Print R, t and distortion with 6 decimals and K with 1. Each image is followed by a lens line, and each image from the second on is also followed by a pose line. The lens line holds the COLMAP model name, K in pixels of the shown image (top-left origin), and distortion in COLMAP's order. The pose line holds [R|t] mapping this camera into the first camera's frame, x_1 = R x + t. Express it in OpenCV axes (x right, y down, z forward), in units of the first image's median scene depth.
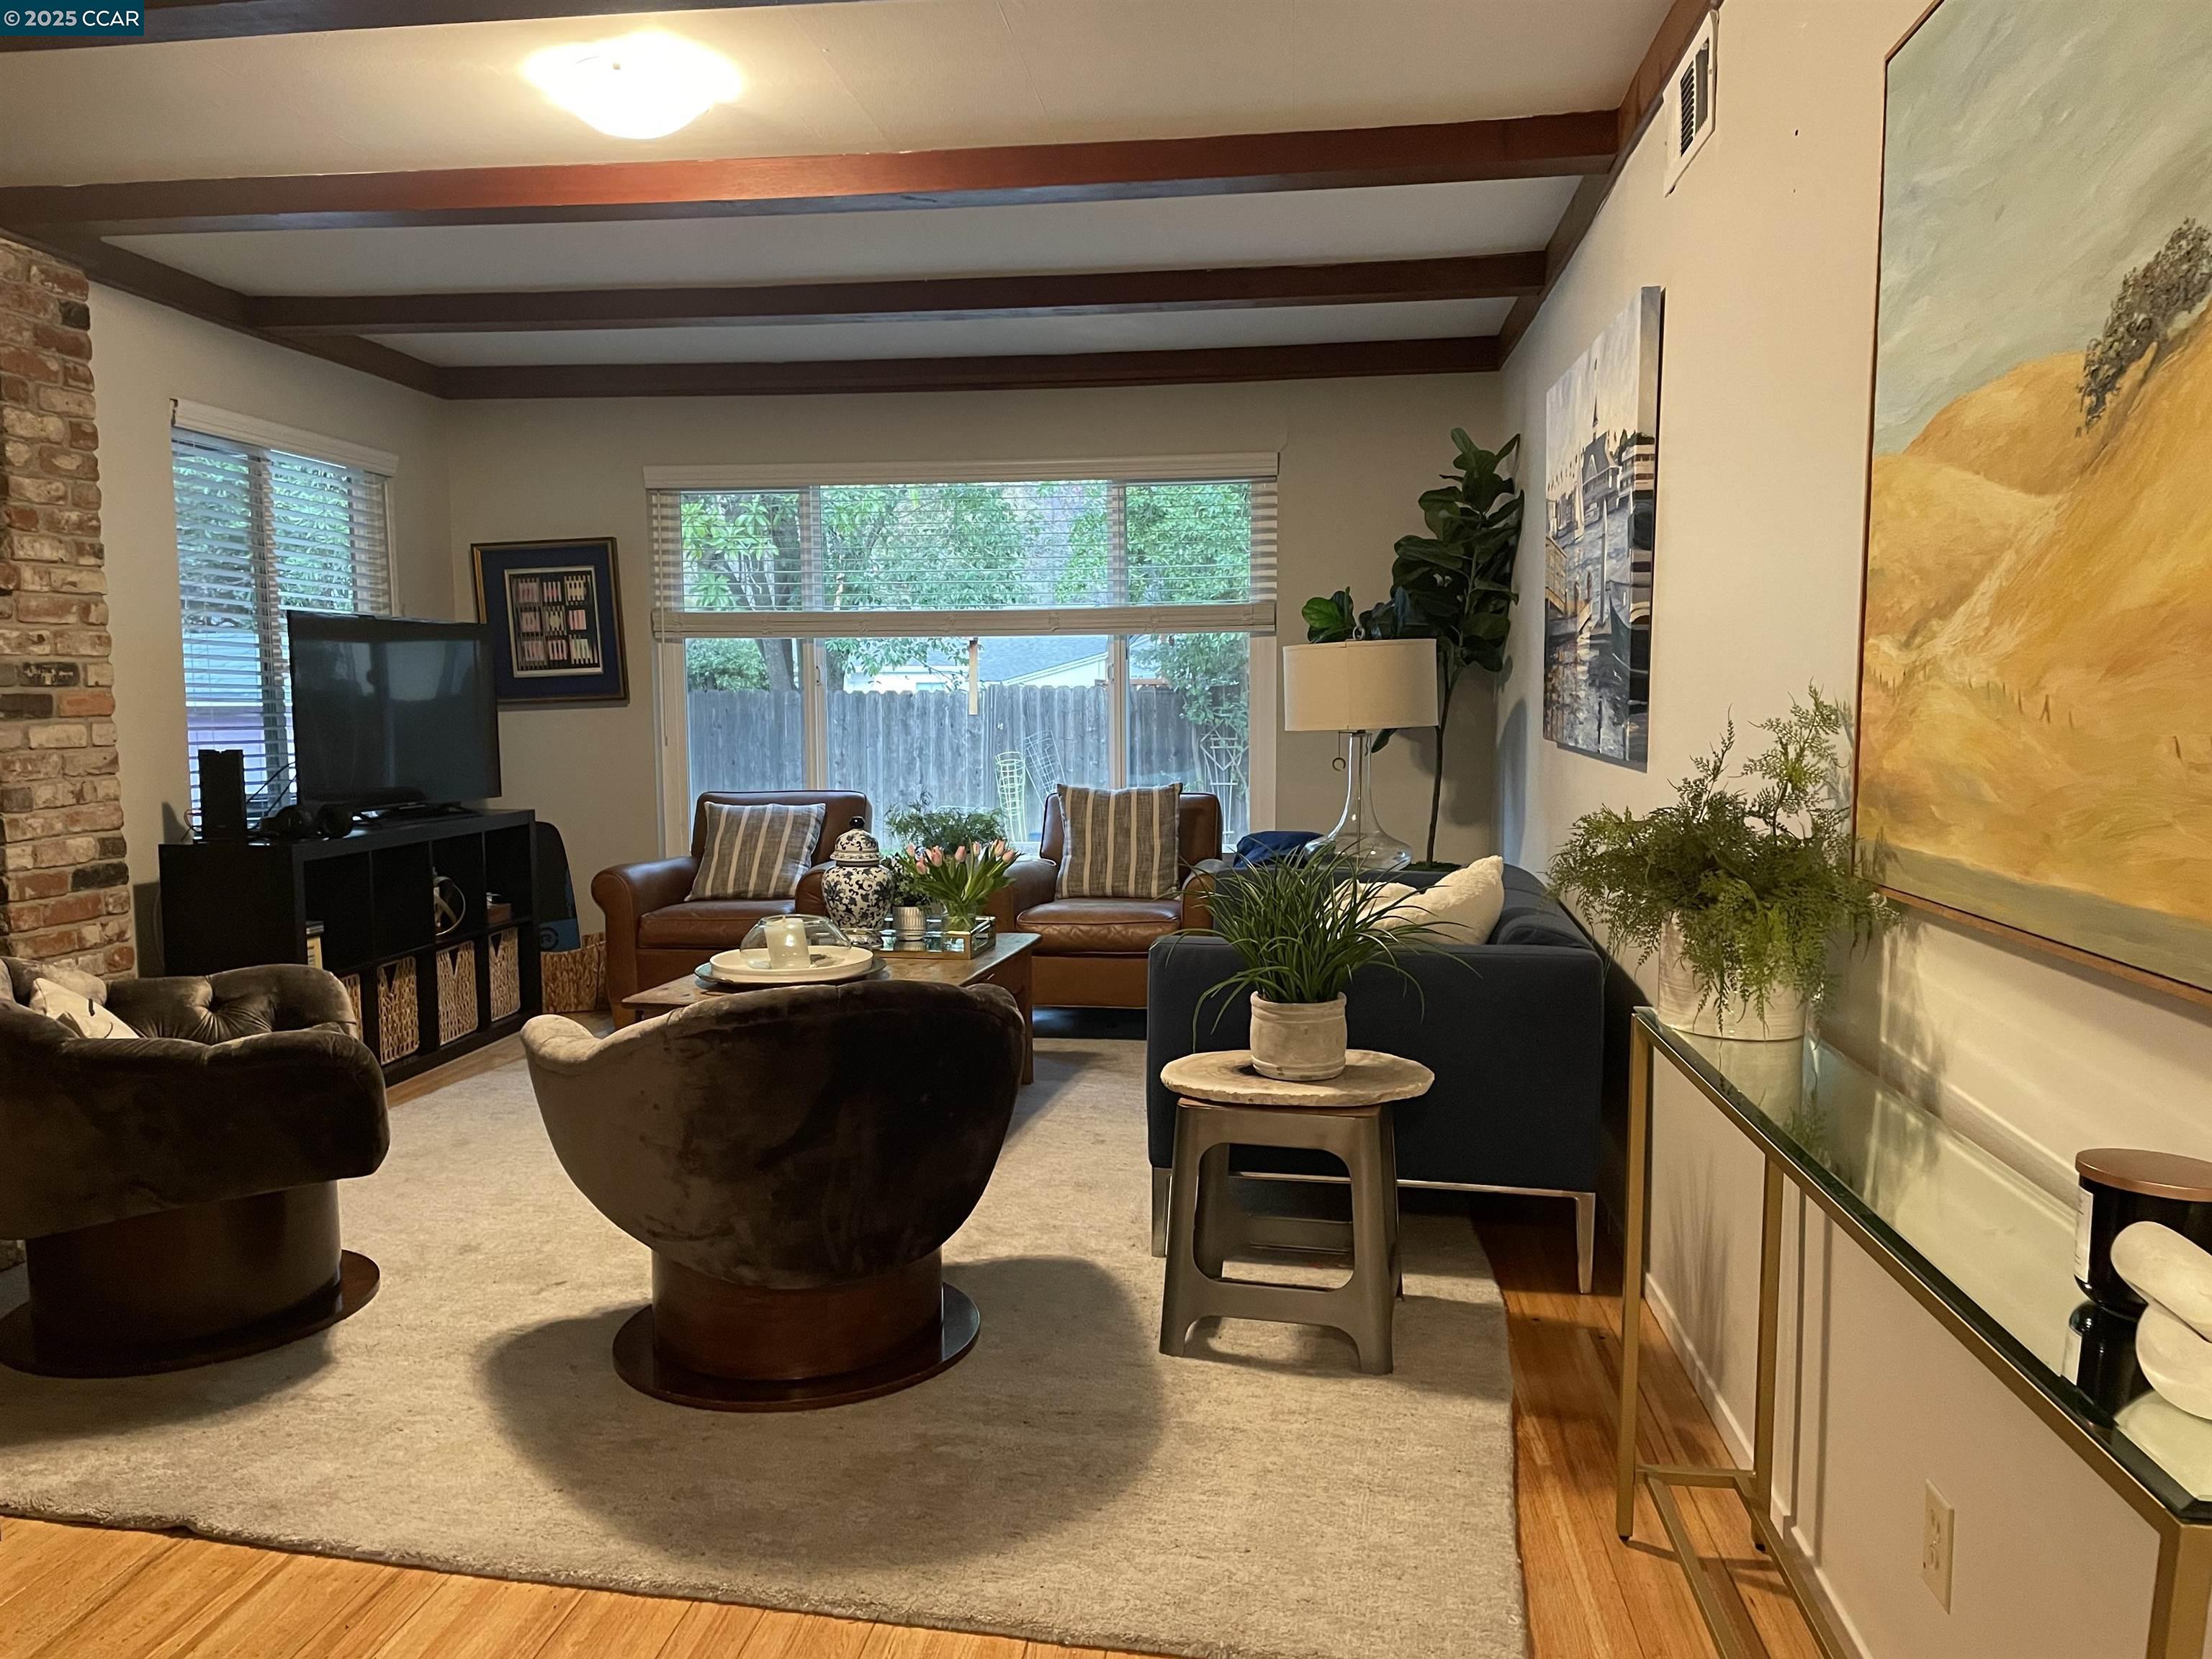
lens RADIAL K [[1684.5, 0, 1105.5], [0, 1684.5, 832.6], [0, 0, 1]] dist [0.070012, -0.091512]
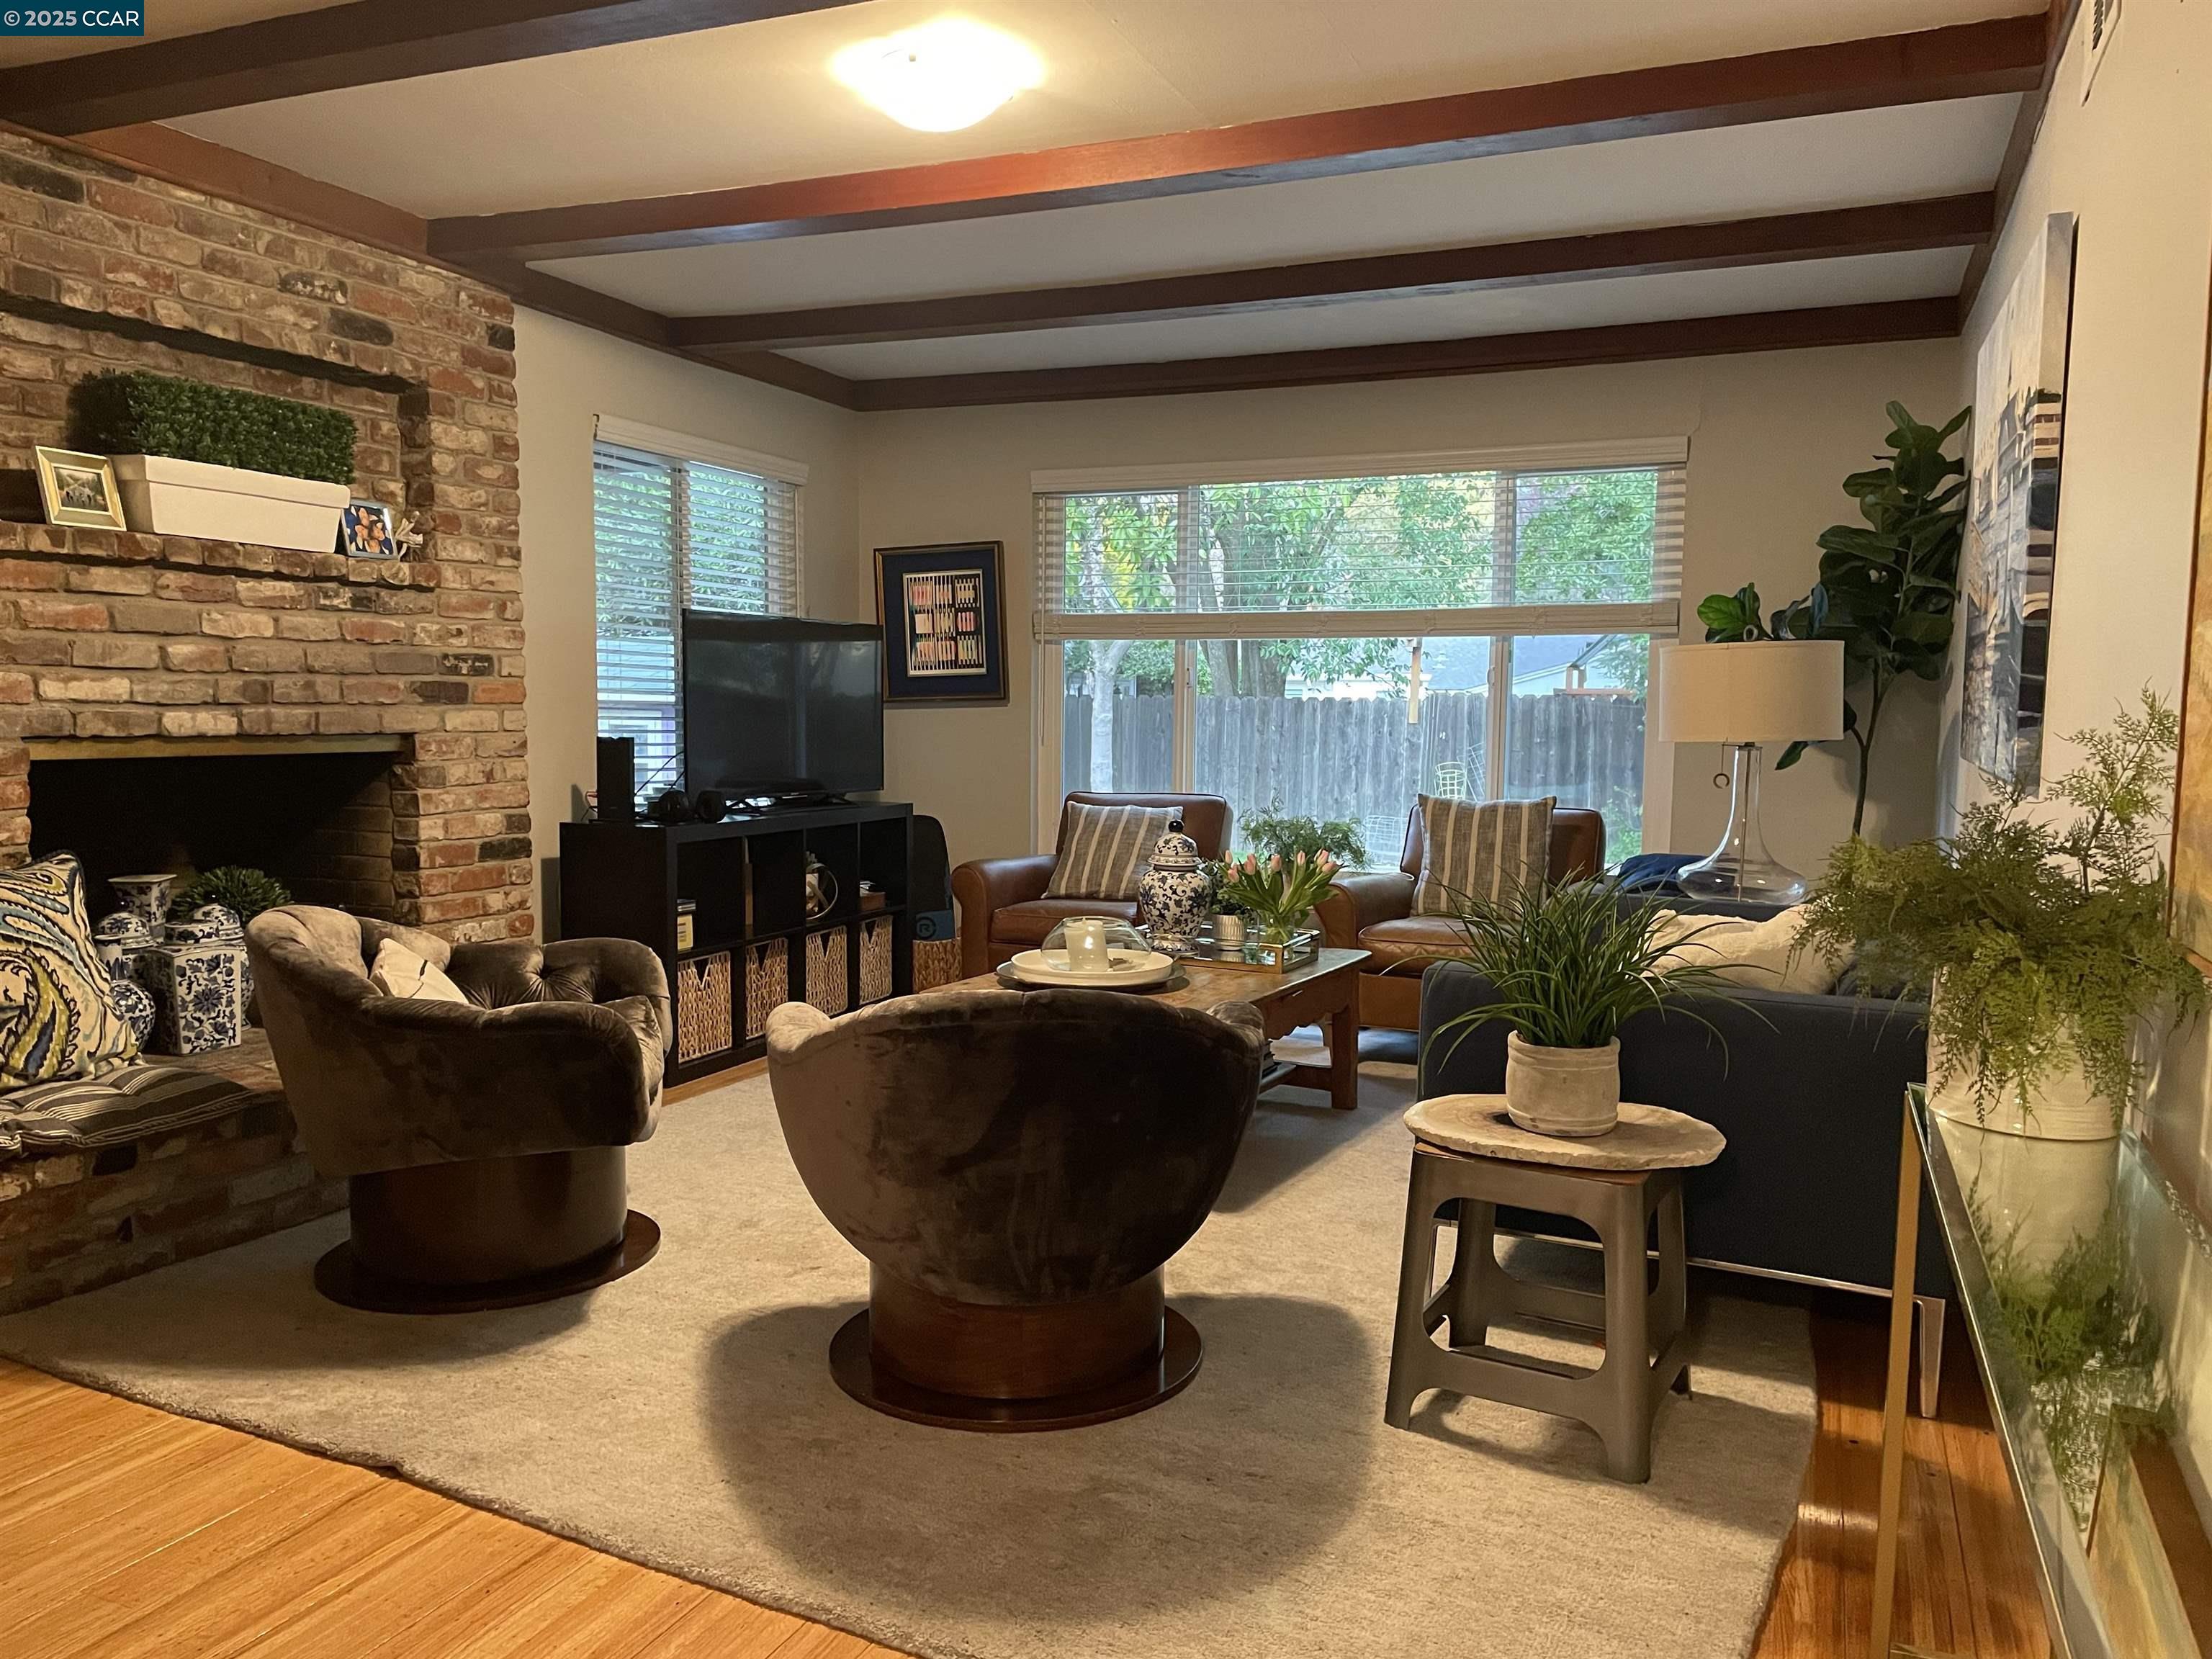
lens RADIAL K [[1684.5, 0, 1098.9], [0, 1684.5, 835.2], [0, 0, 1]] dist [0.070012, -0.091512]
pose [[0.960879, 0.038799, -0.274239, 0.102520], [-0.039719, 0.999208, 0.002200, -0.001320], [0.274107, 0.008778, 0.961659, 0.071054]]
